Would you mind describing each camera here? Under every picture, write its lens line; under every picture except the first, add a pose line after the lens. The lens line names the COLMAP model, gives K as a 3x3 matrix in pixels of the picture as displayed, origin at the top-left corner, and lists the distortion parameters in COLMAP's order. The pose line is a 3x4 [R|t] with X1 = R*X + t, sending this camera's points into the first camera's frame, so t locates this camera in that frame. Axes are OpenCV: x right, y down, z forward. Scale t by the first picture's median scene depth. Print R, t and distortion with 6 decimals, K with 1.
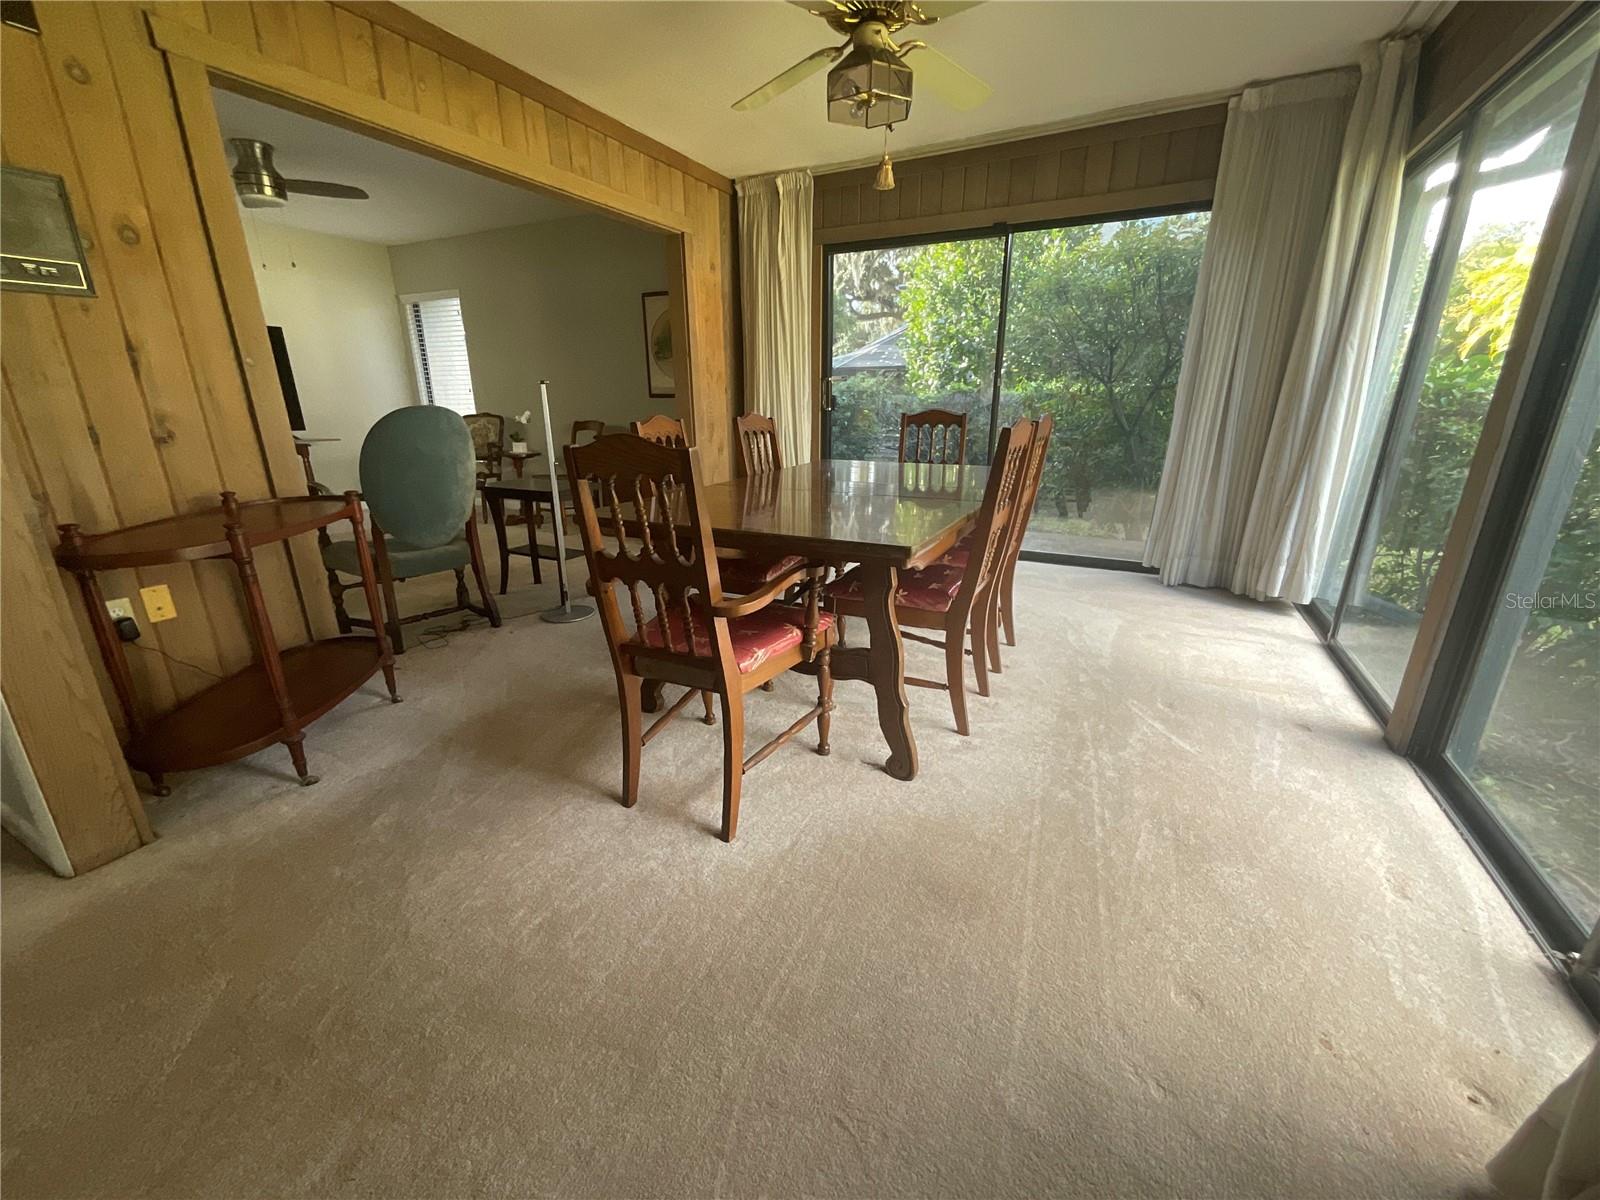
lens RADIAL K [[644.2, 0, 800.0], [0, 644.2, 600.0], [0, 0, 1]] dist [0.000280, 0.000093]
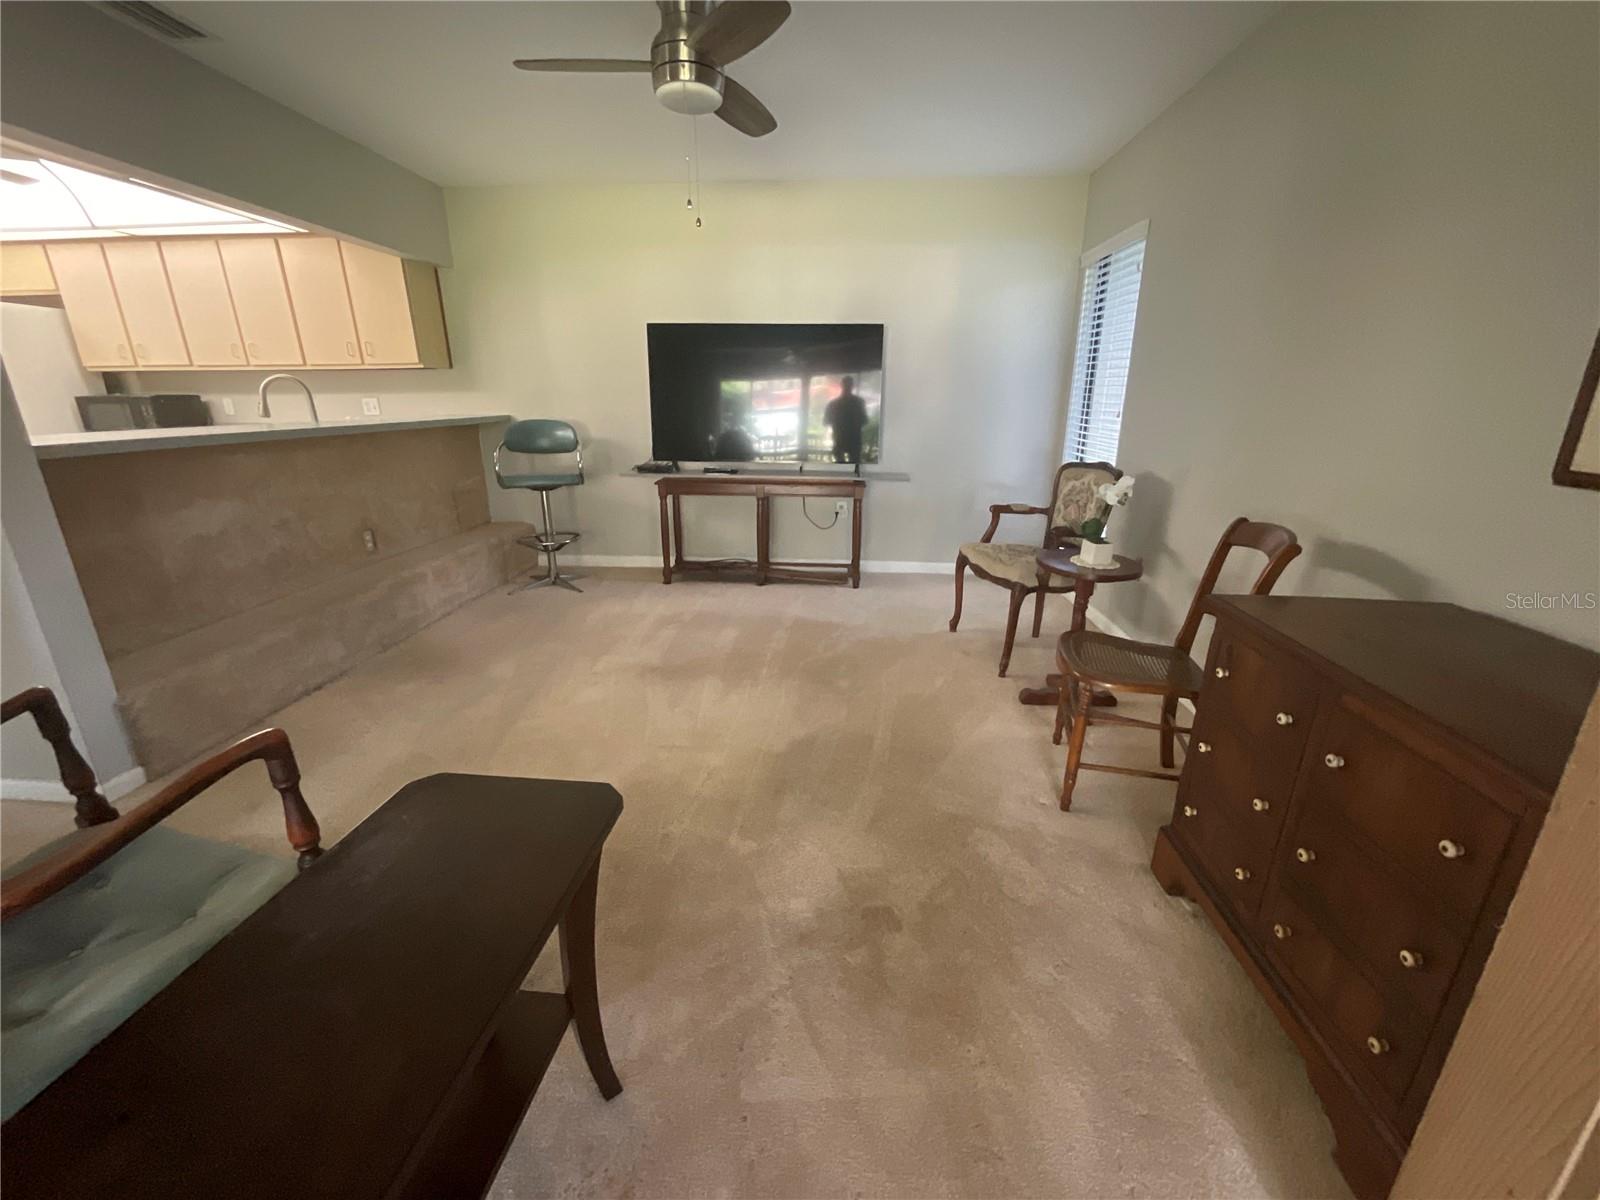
lens RADIAL K [[644.2, 0, 800.0], [0, 644.2, 600.0], [0, 0, 1]] dist [0.000280, 0.000093]
pose [[0.385707, 0.272672, -0.881408, -0.127154], [-0.278249, 0.945227, 0.170653, -0.239216], [0.879663, 0.179429, 0.440451, 0.676300]]
